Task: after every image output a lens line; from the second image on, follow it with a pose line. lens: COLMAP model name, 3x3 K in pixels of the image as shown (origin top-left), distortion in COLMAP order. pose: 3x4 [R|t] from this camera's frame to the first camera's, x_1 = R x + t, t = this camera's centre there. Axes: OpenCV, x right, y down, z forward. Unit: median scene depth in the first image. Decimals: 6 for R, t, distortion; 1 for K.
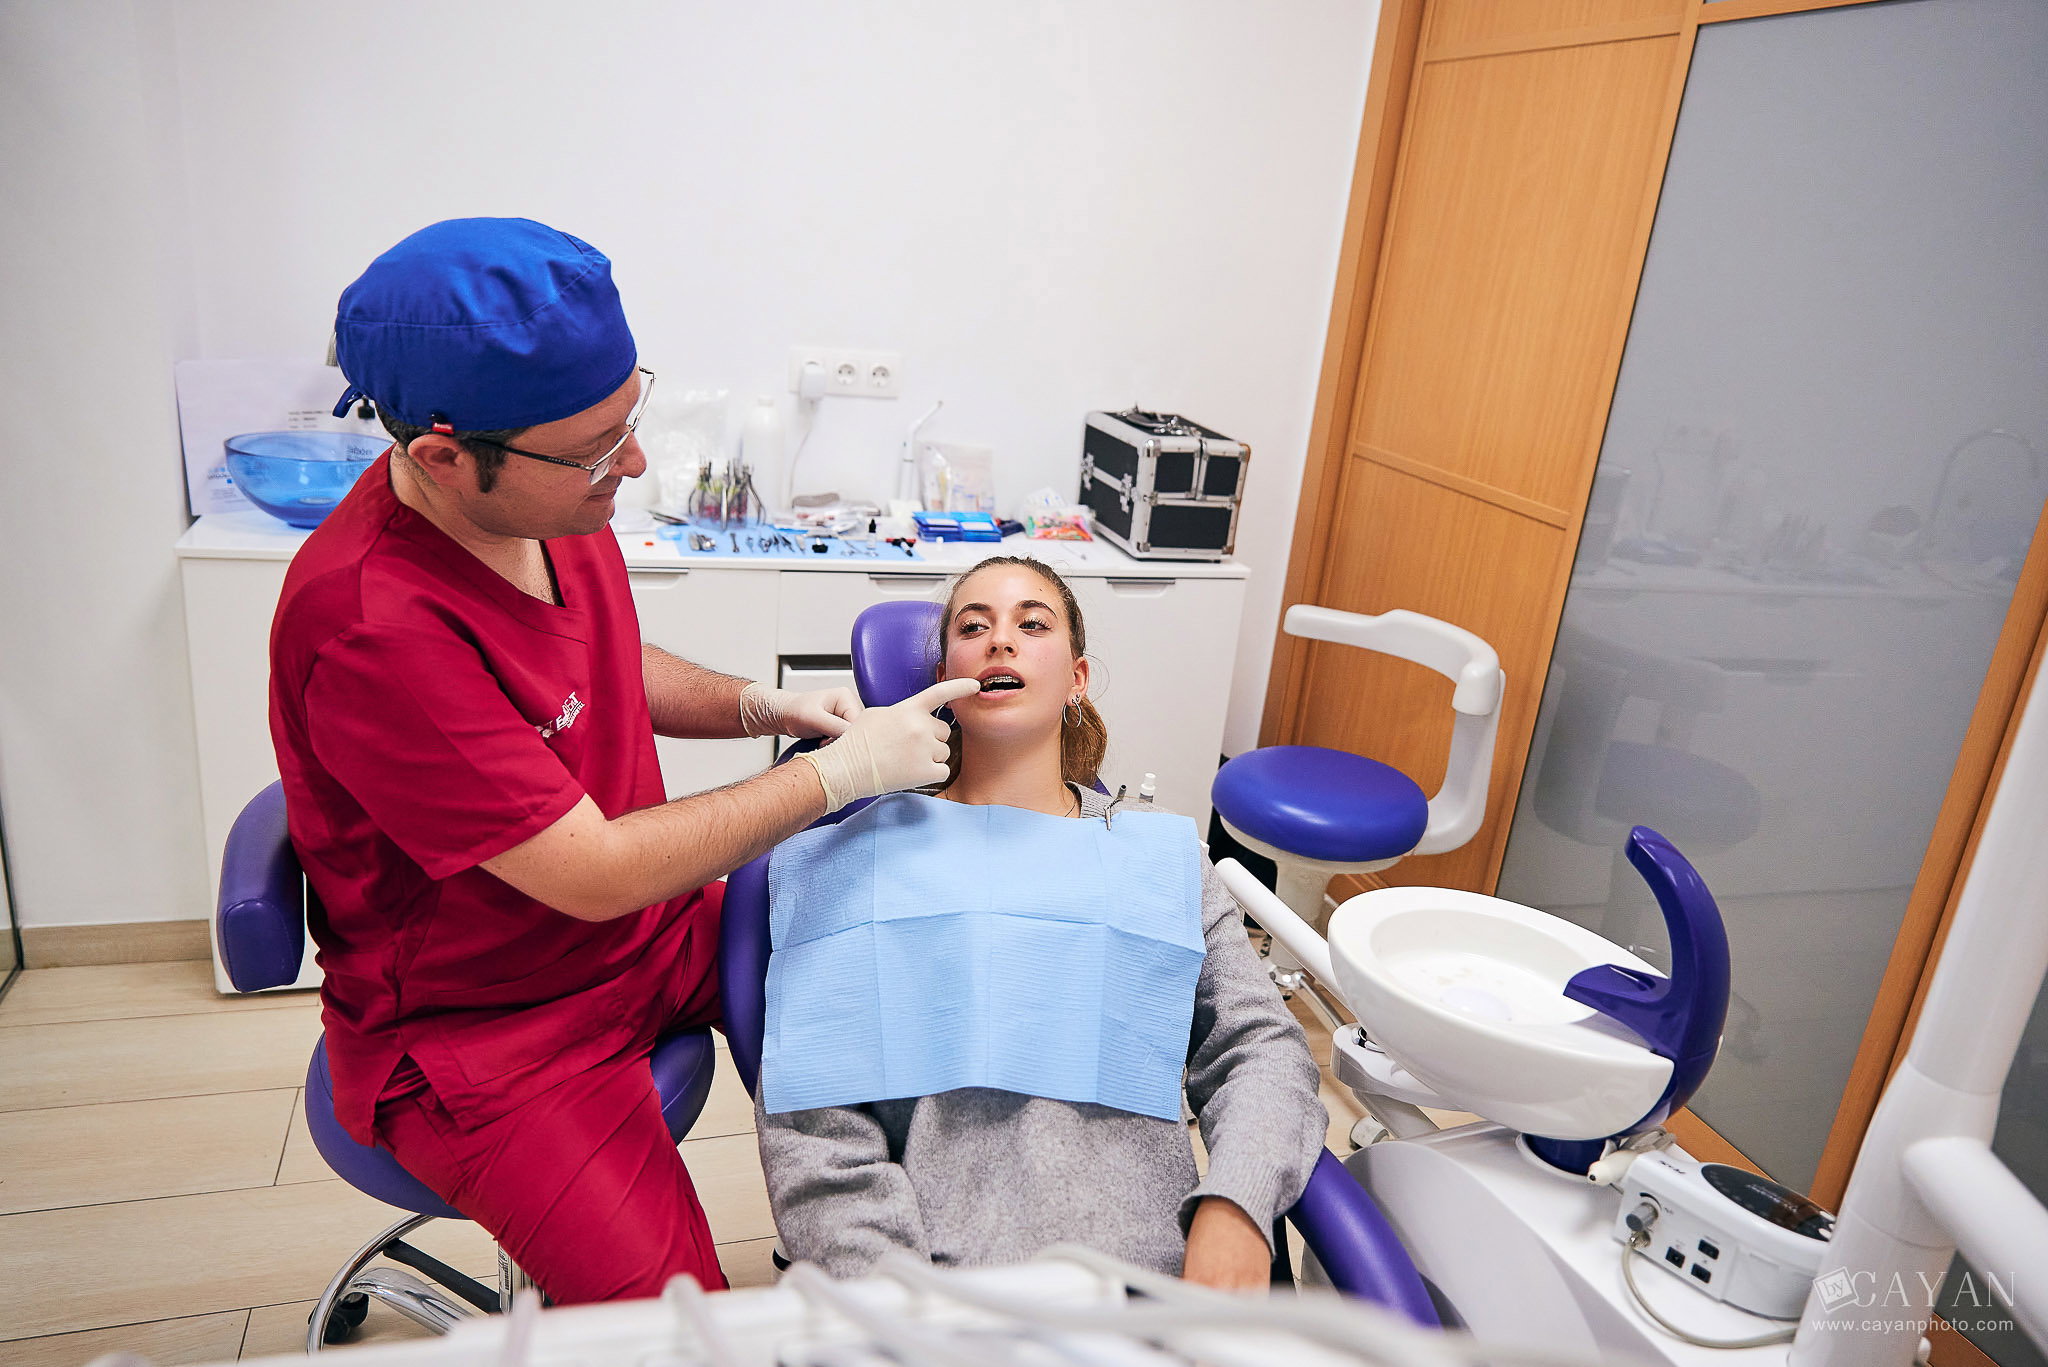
lens RADIAL K [[1381.1, 0, 1022.0], [0, 1381.1, 704.5], [0, 0, 1]] dist [-0.049232, -0.001240]
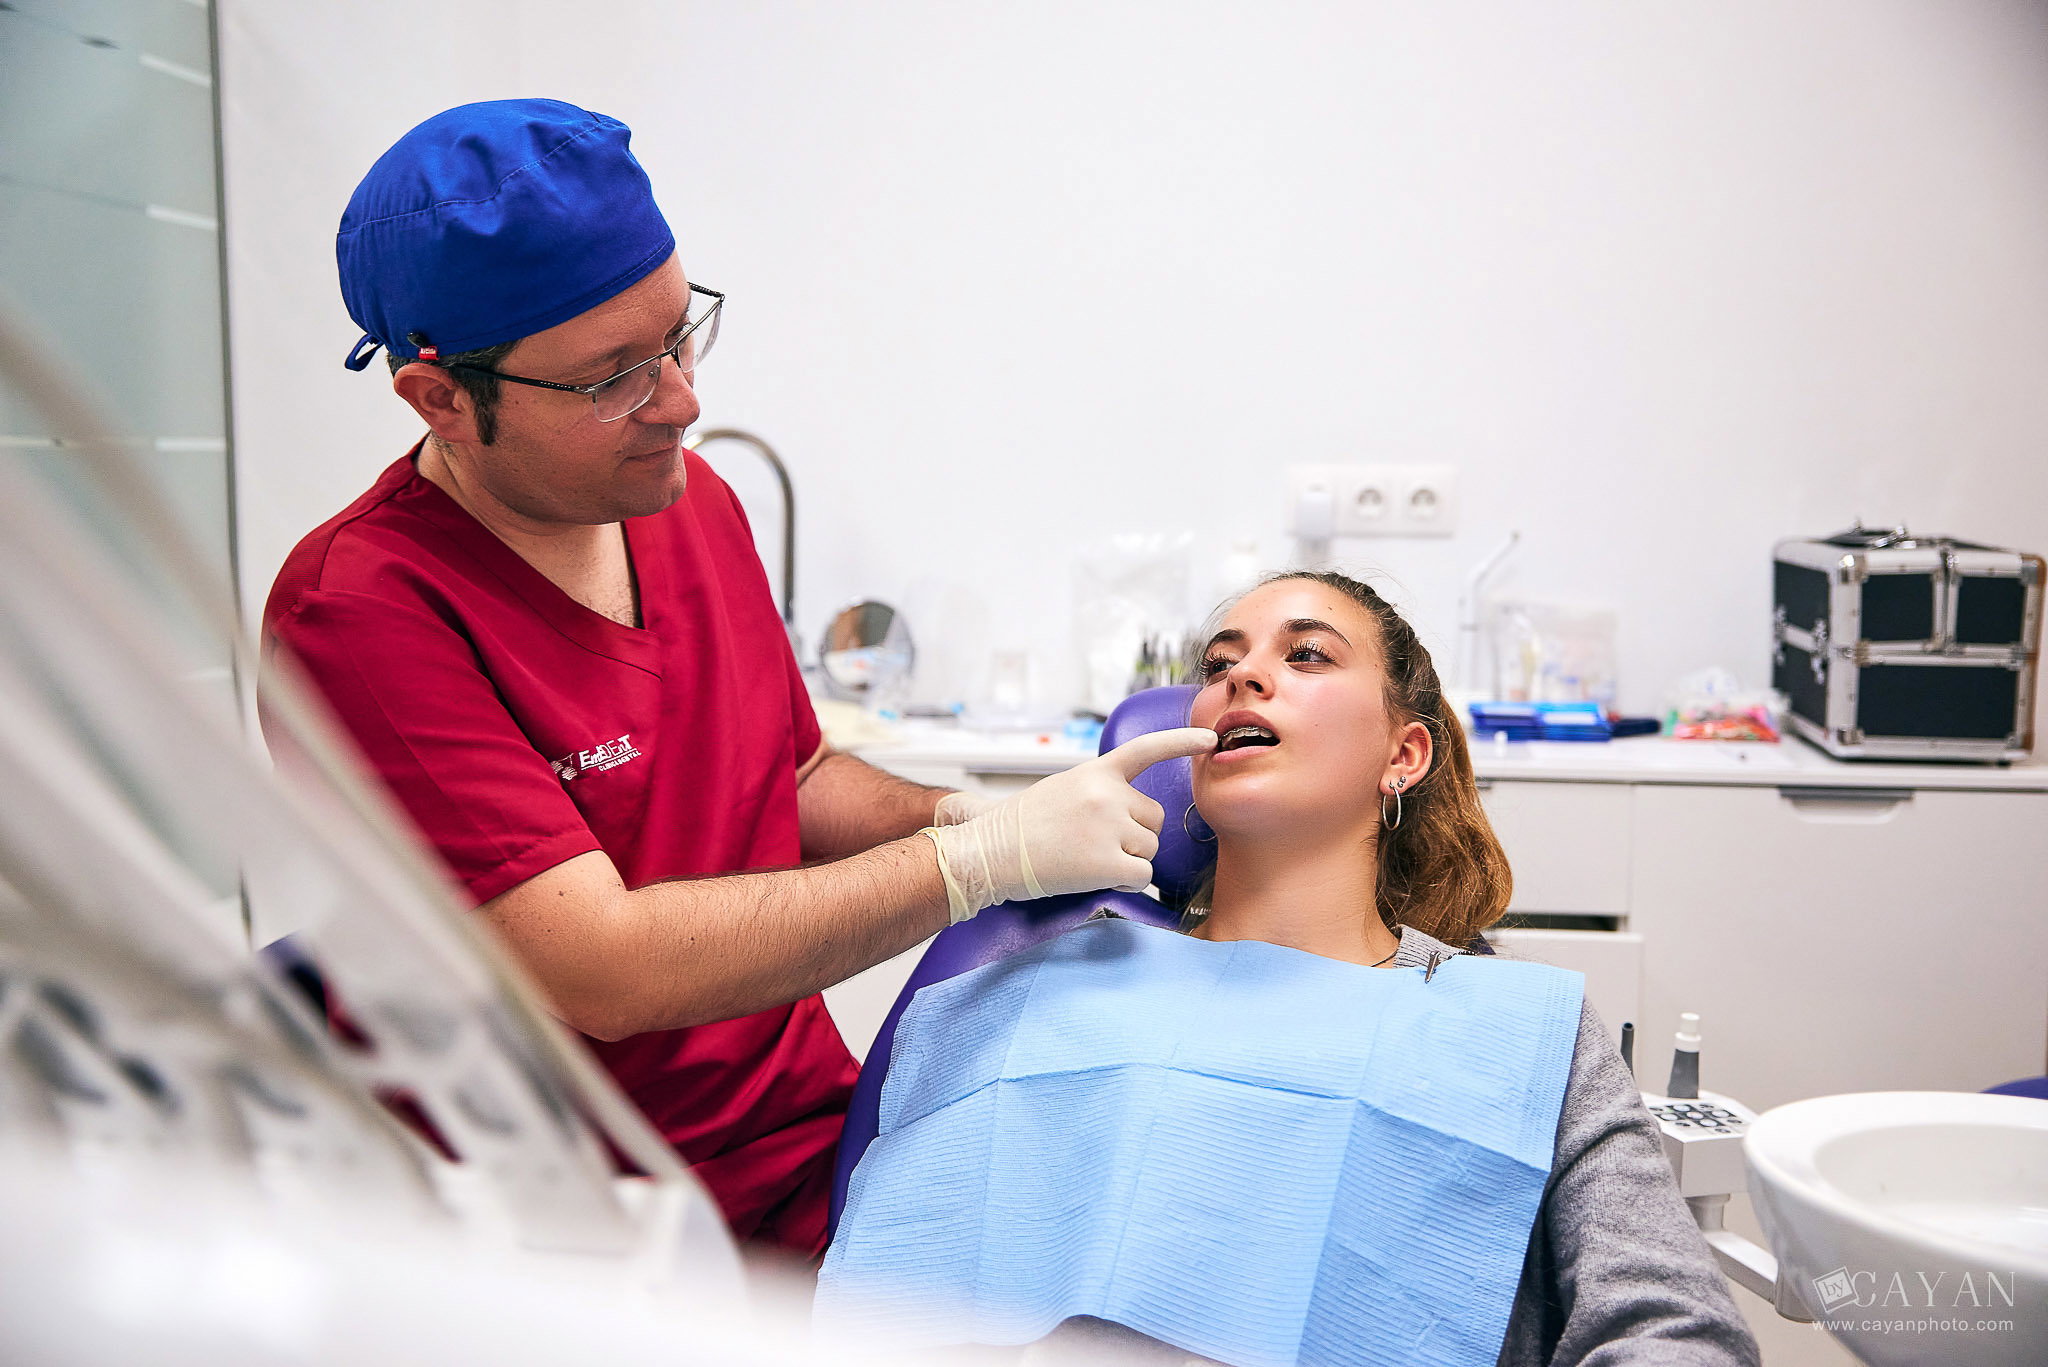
lens RADIAL K [[2215.6, 0, 1026.8], [0, 2215.6, 704.3], [0, 0, 1]] dist [-0.026577, 0.000000]
pose [[0.899568, -0.051550, -0.433729, 0.342038], [-0.059229, 0.969442, -0.238064, 0.220528], [0.432747, 0.239844, 0.869025, 0.057302]]
